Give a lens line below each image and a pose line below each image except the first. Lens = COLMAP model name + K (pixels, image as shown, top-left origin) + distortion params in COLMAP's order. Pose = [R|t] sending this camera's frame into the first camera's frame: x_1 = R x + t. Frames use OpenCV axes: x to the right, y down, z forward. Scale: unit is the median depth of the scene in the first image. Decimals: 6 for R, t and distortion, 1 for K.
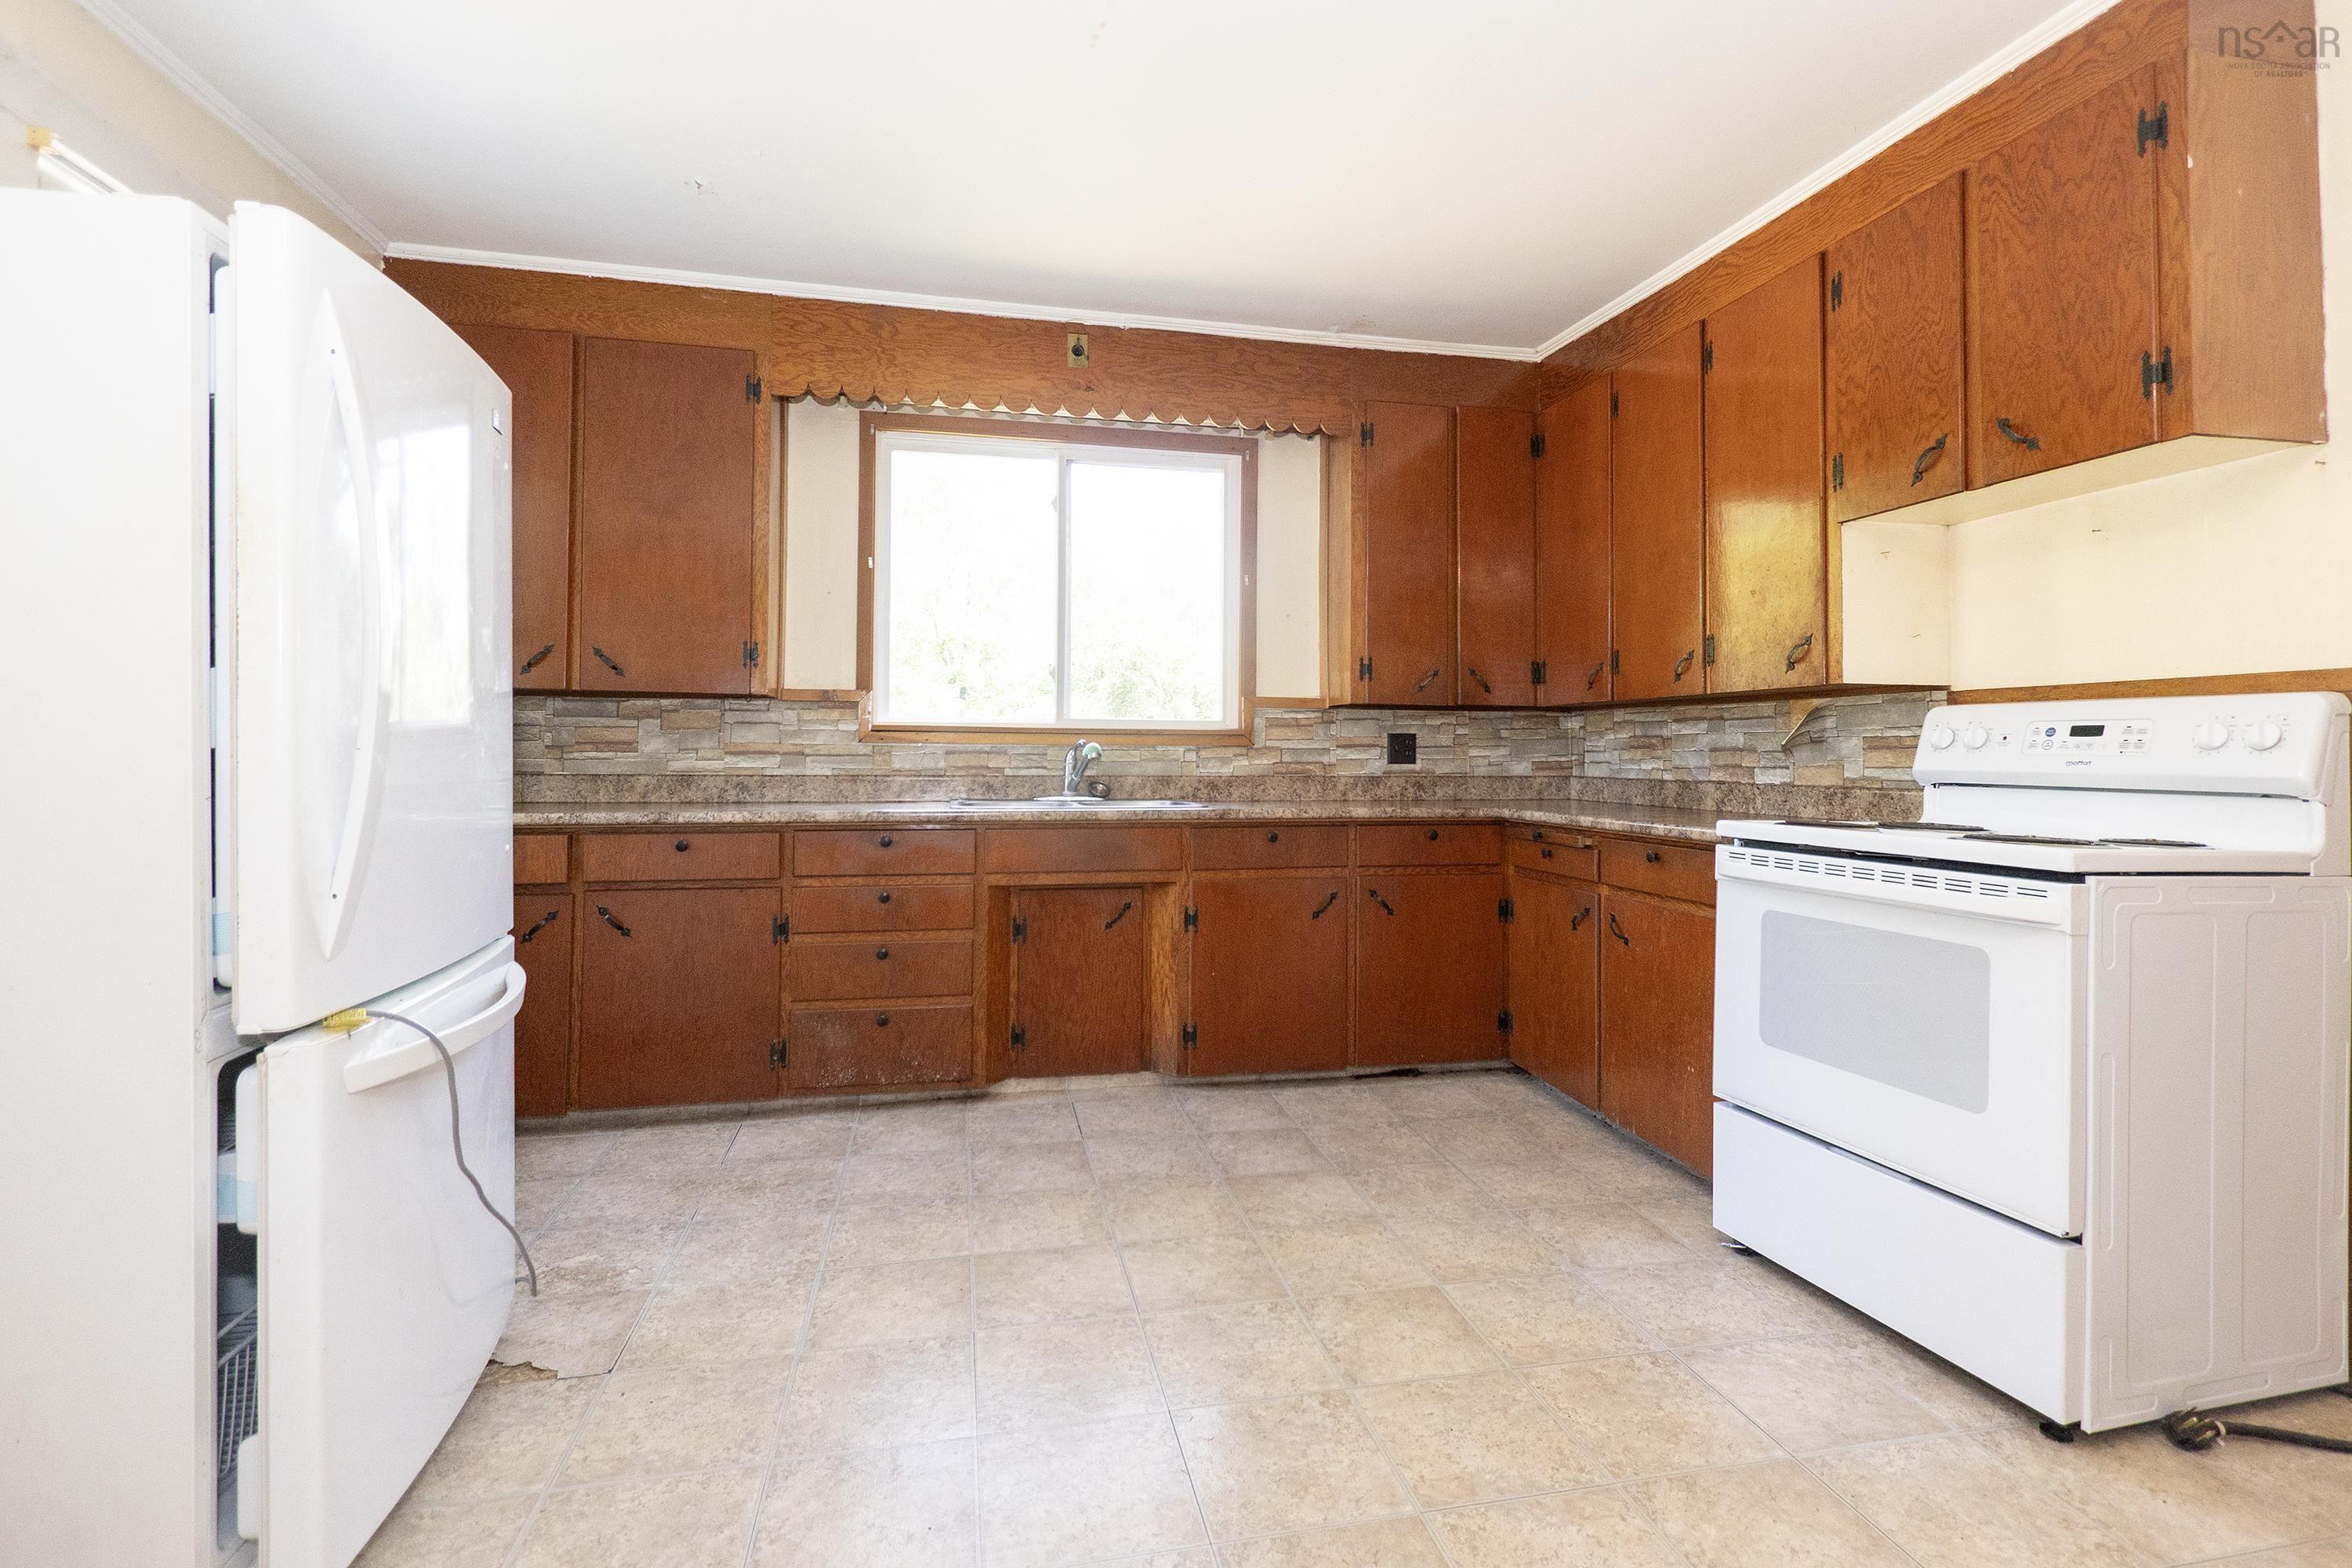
lens RADIAL K [[1125.5, 0, 1183.6], [0, 1125.5, 728.9], [0, 0, 1]] dist [0.001039, 0.000038]
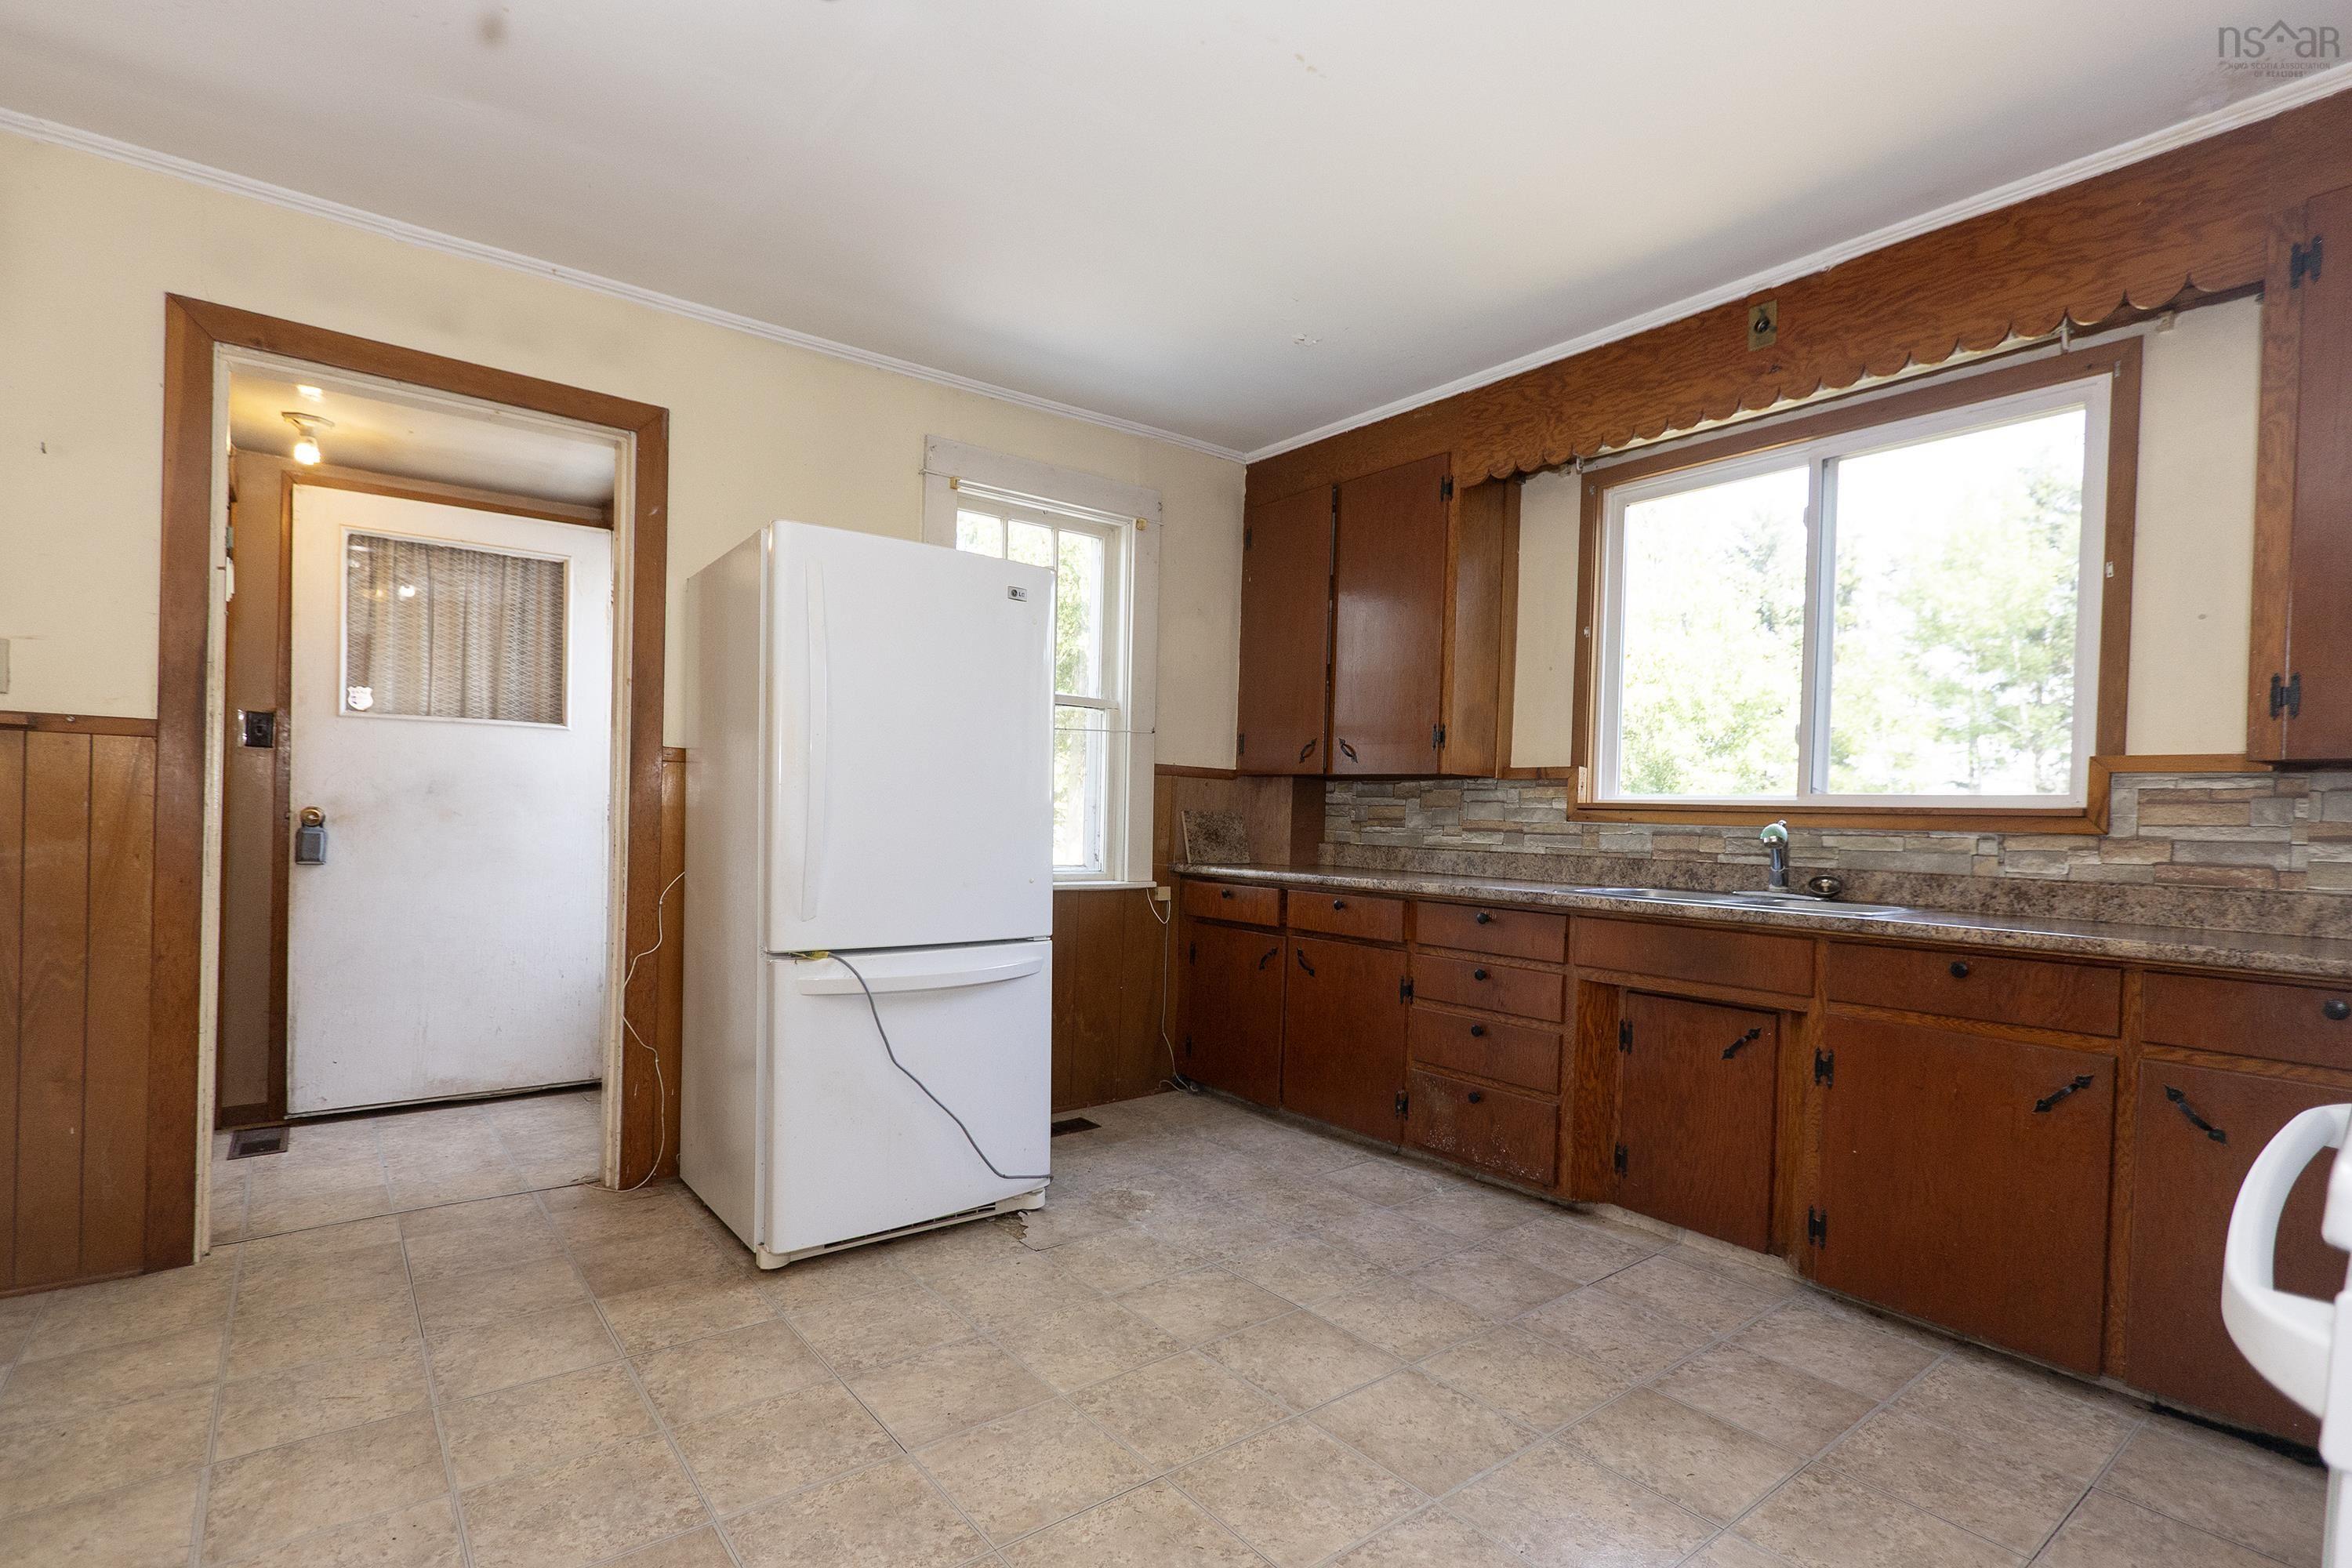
lens RADIAL K [[1115.5, 0, 1185.2], [0, 1115.5, 833.6], [0, 0, 1]] dist [-0.002159, -0.000766]
pose [[0.428333, 0.018766, -0.903426, 0.474404], [-0.010494, 0.999820, 0.015793, 0.011946], [0.903560, 0.002716, 0.428453, 0.322619]]
